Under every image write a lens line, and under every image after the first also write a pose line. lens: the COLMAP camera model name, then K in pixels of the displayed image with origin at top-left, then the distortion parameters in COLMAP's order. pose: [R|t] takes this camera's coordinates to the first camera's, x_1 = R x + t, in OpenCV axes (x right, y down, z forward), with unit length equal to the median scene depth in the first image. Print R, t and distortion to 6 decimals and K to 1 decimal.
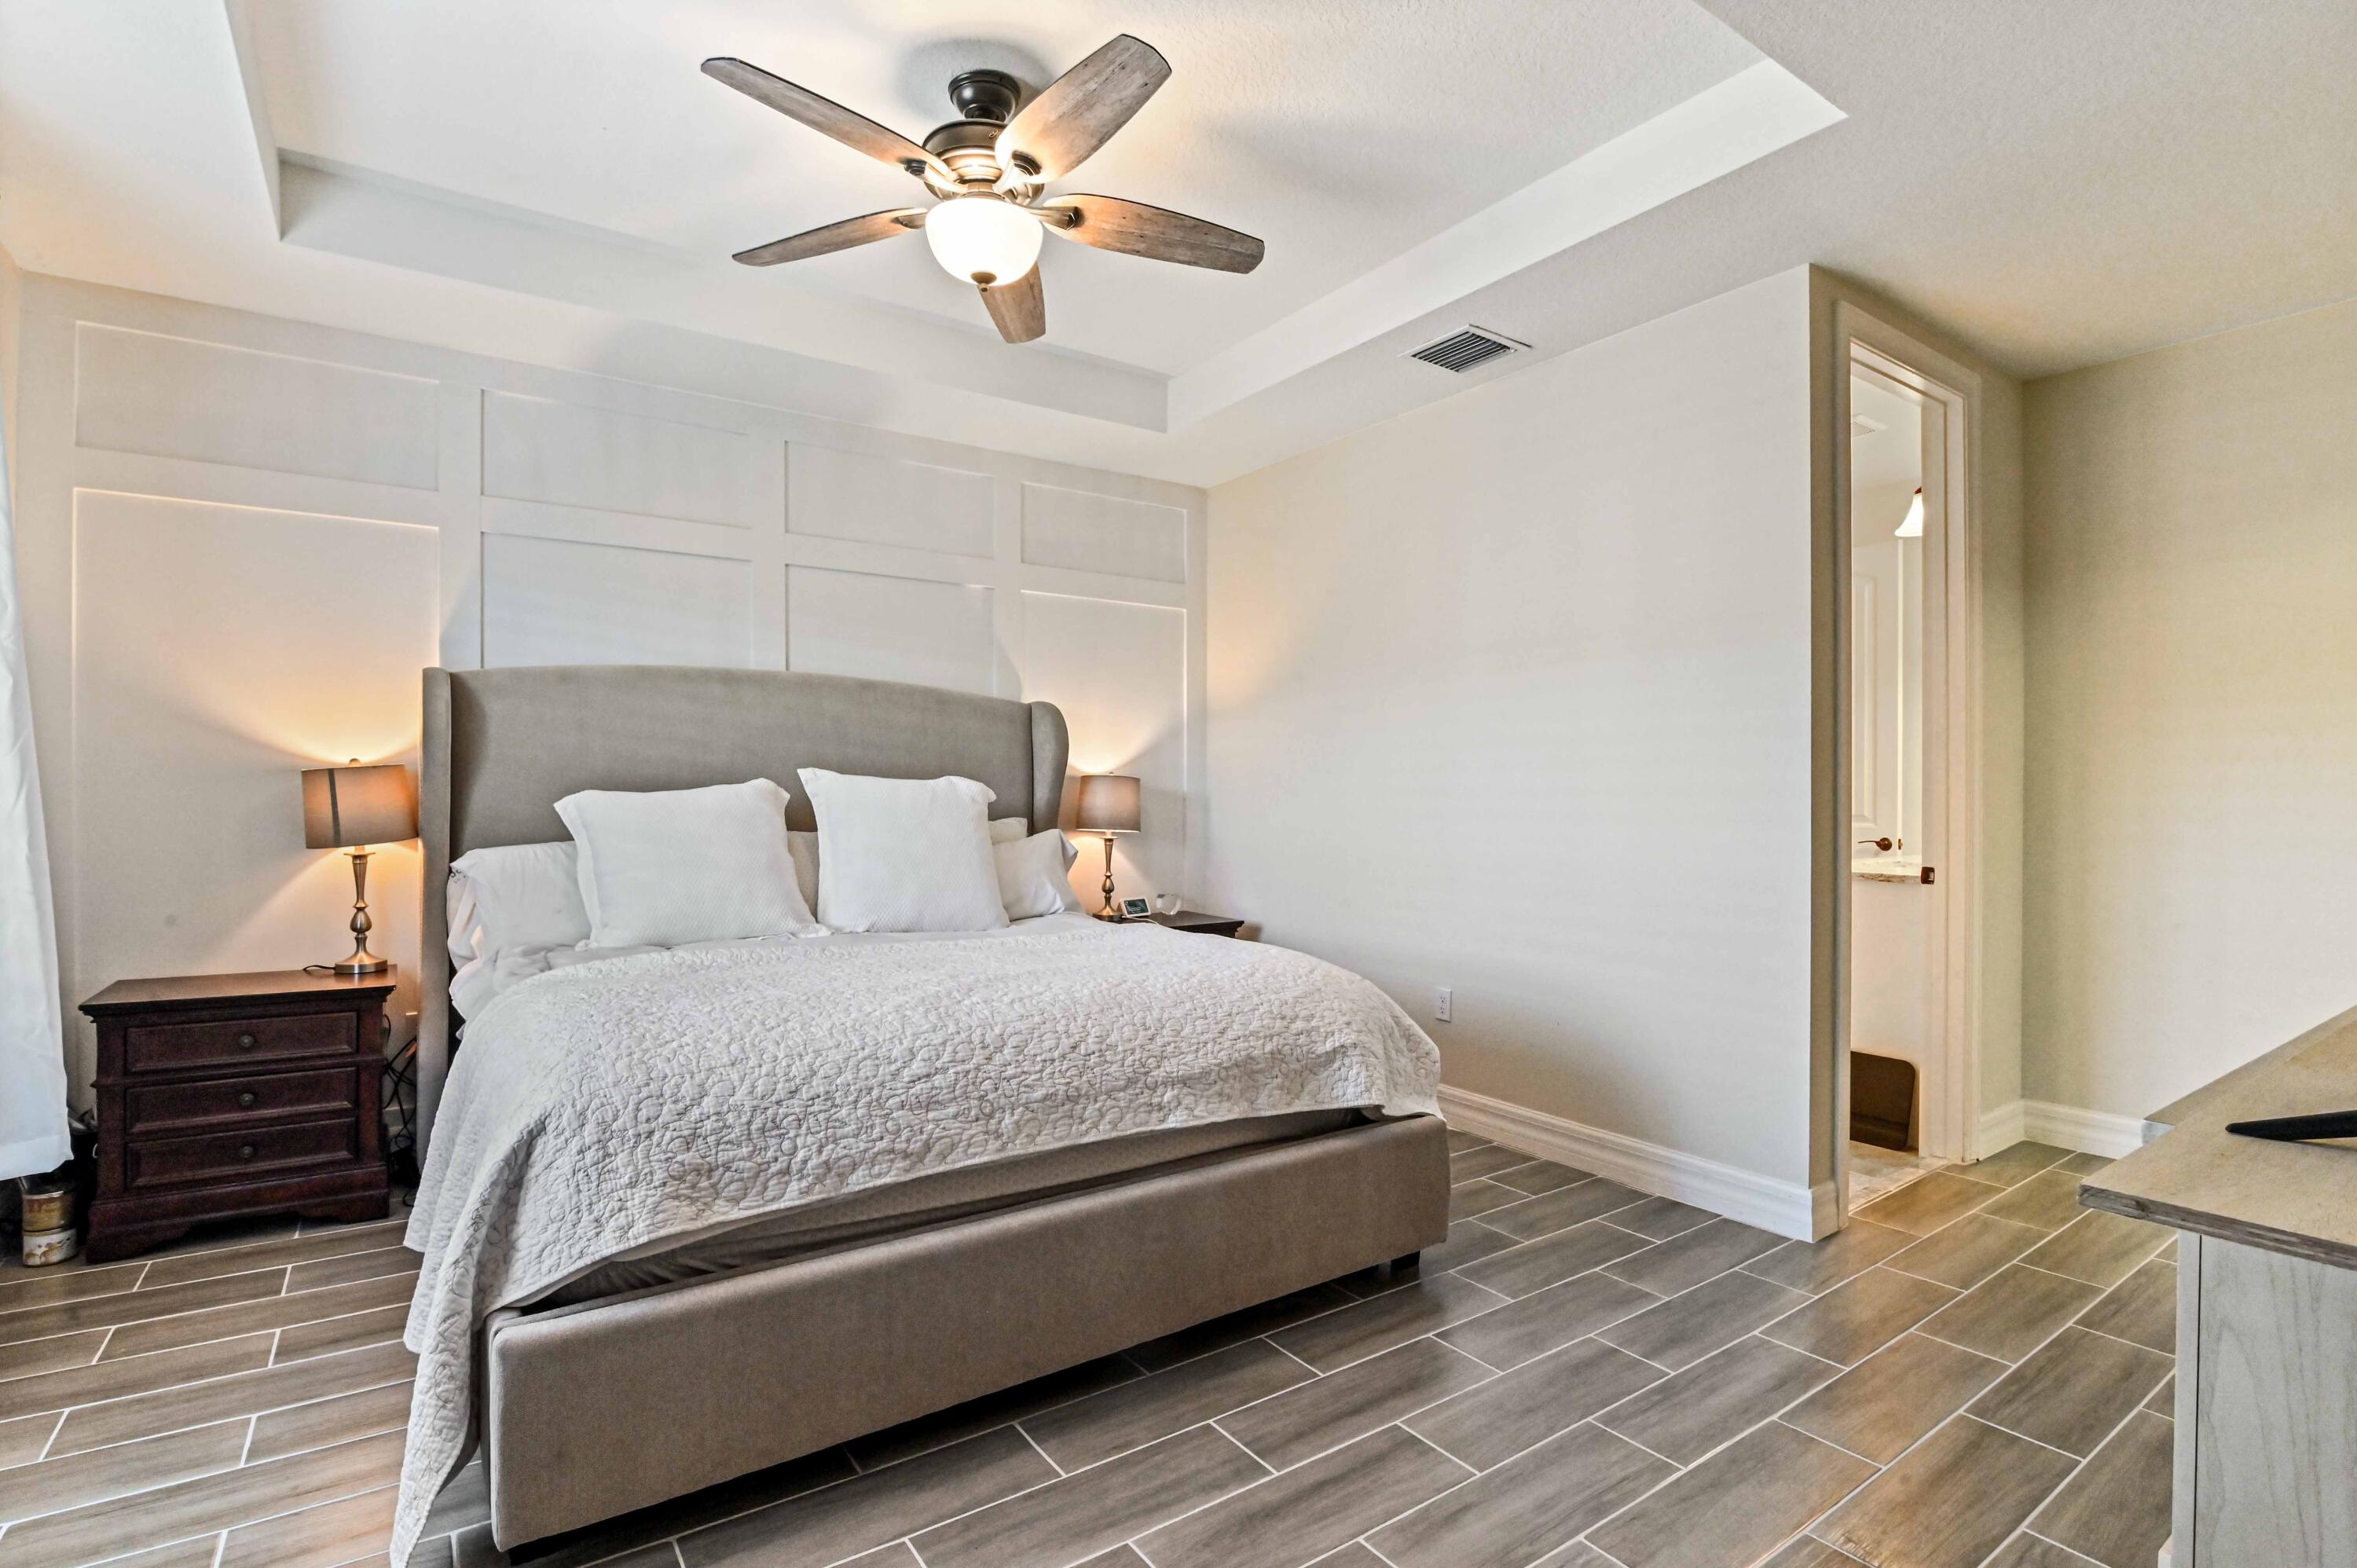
lens RADIAL K [[1101.5, 0, 1154.7], [0, 1101.5, 788.5], [0, 0, 1]] dist [-0.016957, 0.001170]
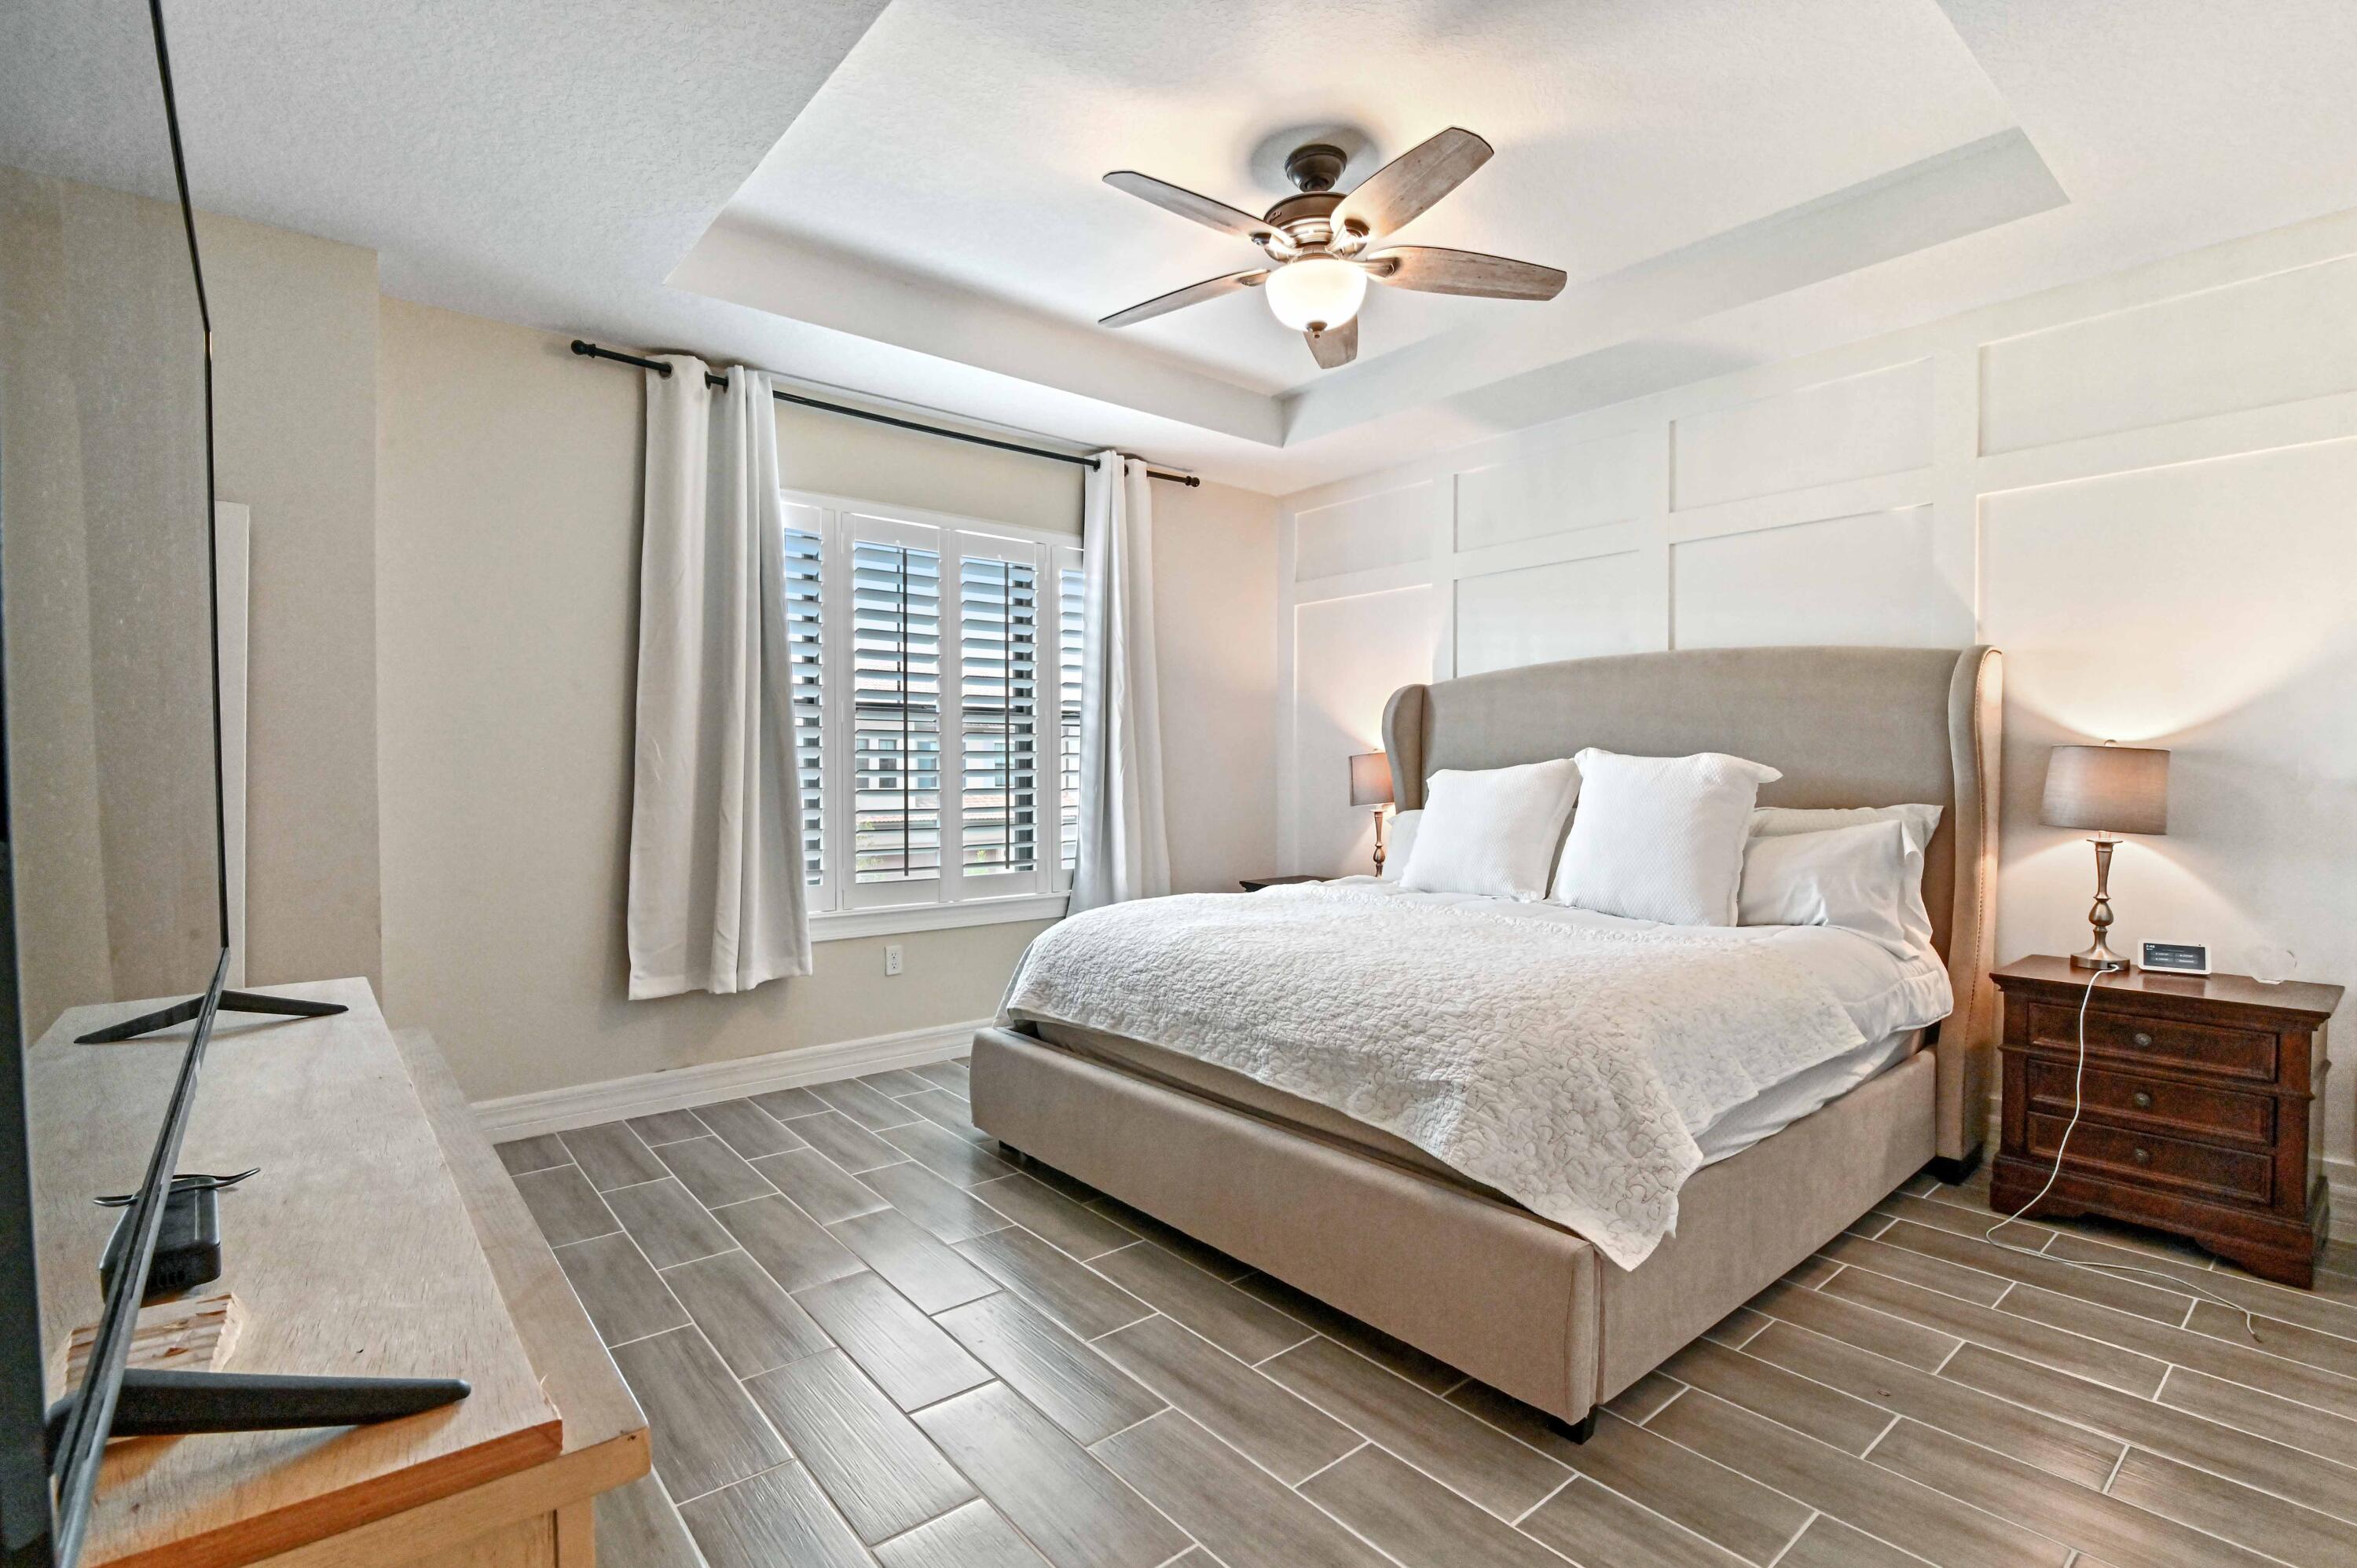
lens RADIAL K [[1101.5, 0, 1165.1], [0, 1101.5, 780.3], [0, 0, 1]] dist [-0.016957, 0.001170]
pose [[0.091508, 0.005264, -0.995790, 1.015709], [-0.000111, 0.999986, 0.005276, 0.006719], [0.995804, -0.000372, 0.091507, 0.758386]]
